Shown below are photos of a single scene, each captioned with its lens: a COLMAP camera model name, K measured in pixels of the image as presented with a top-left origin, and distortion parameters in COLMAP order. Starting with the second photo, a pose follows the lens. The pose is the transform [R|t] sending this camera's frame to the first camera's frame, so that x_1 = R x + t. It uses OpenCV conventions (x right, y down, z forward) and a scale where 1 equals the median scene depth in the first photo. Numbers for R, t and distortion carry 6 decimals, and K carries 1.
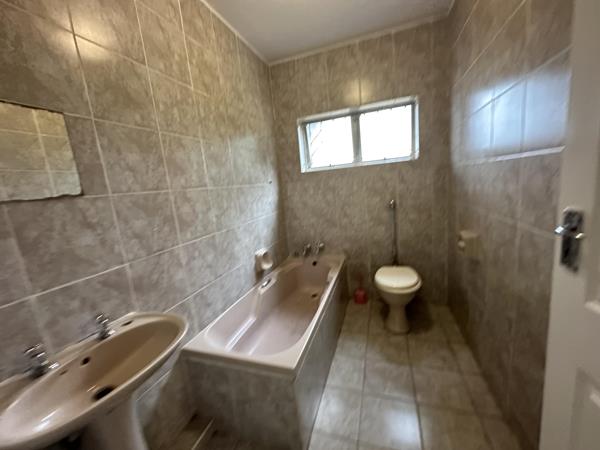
lens RADIAL K [[242.4, 0, 298.2], [0, 242.4, 222.0], [0, 0, 1]] dist [0.001305, 0.000001]
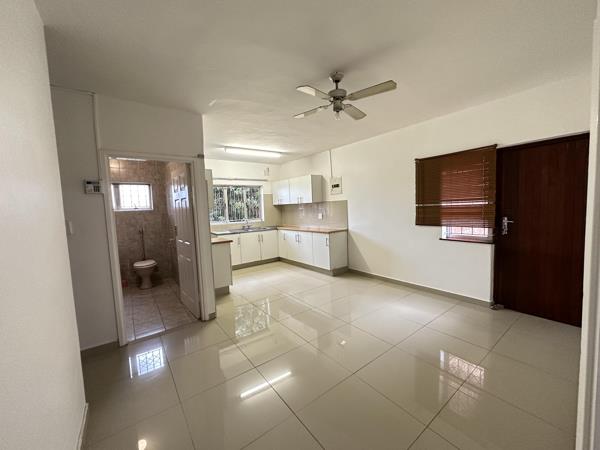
lens RADIAL K [[242.4, 0, 301.1], [0, 242.4, 225.4], [0, 0, 1]] dist [0.001305, 0.000001]
pose [[0.578694, 0.021228, 0.815268, -0.501292], [0.126844, 0.985153, -0.115688, 0.290181], [-0.805620, 0.170360, 0.567410, -1.261115]]
